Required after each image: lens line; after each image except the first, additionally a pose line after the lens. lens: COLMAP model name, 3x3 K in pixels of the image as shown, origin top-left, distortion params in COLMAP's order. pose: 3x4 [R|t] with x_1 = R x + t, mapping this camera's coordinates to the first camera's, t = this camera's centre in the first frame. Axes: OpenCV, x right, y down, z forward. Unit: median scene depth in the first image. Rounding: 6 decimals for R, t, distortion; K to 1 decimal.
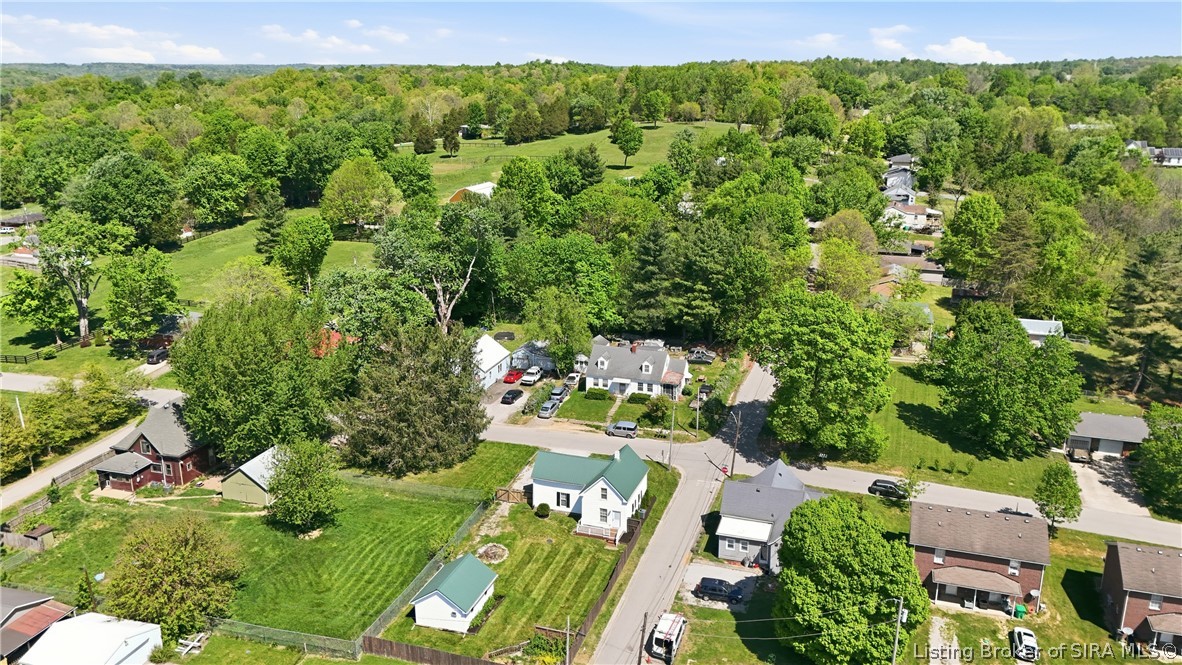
lens RADIAL K [[933.6, 0, 591.0], [0, 933.6, 332.5], [0, 0, 1]] dist [0.078857, -0.087782]
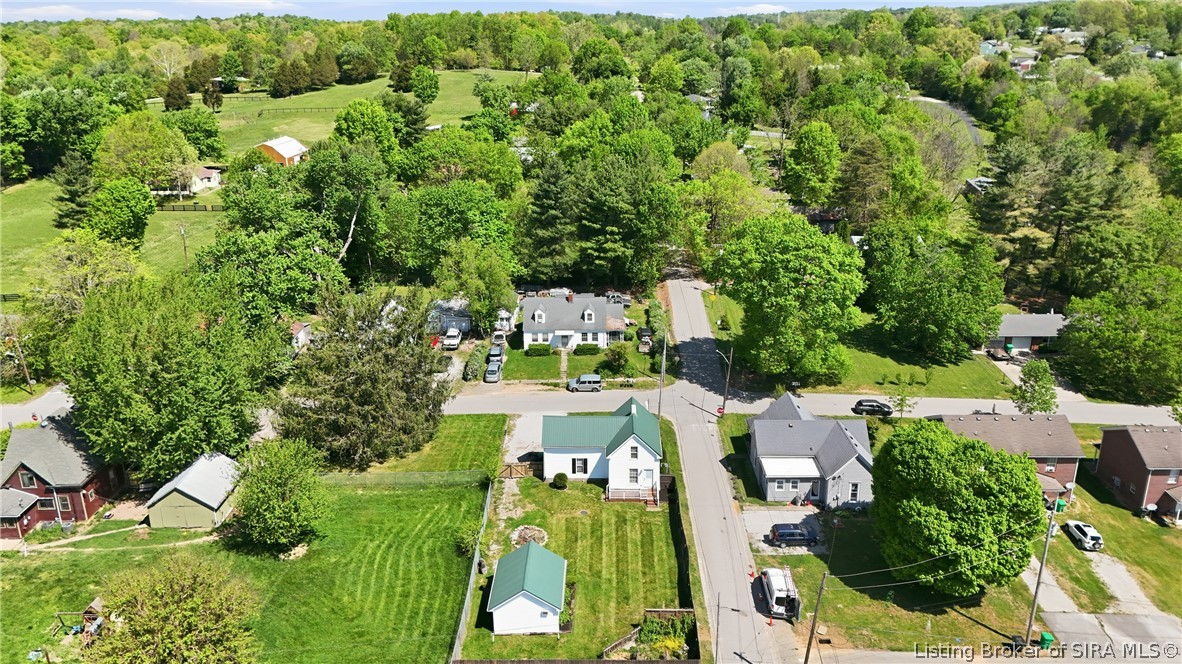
lens RADIAL K [[901.1, 0, 587.9], [0, 901.1, 346.1], [0, 0, 1]] dist [0.093647, -0.110773]
pose [[0.952906, -0.111000, 0.282221, -0.220999], [0.092785, 0.992693, 0.077148, -0.002761], [-0.288722, -0.047329, 0.956242, 0.145078]]
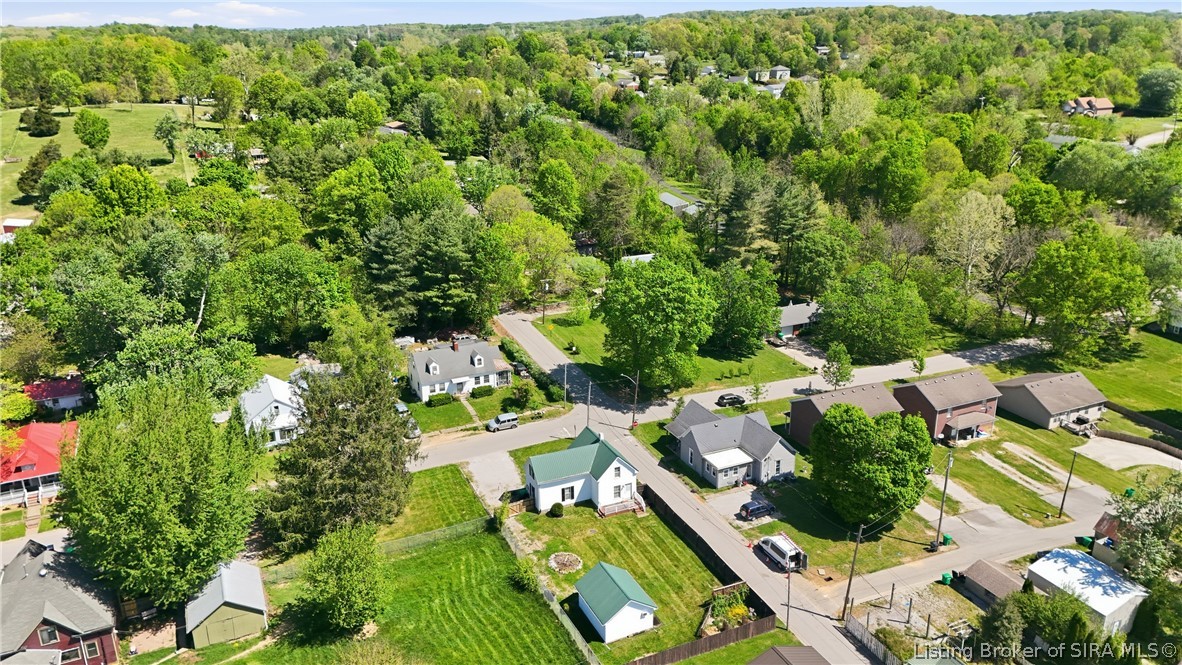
lens RADIAL K [[901.1, 0, 587.9], [0, 901.1, 346.6], [0, 0, 1]] dist [0.093647, -0.110773]
pose [[0.721967, -0.237999, 0.649708, -0.543776], [0.197786, 0.970789, 0.135832, -0.097680], [-0.663057, 0.030436, 0.747950, 0.195731]]
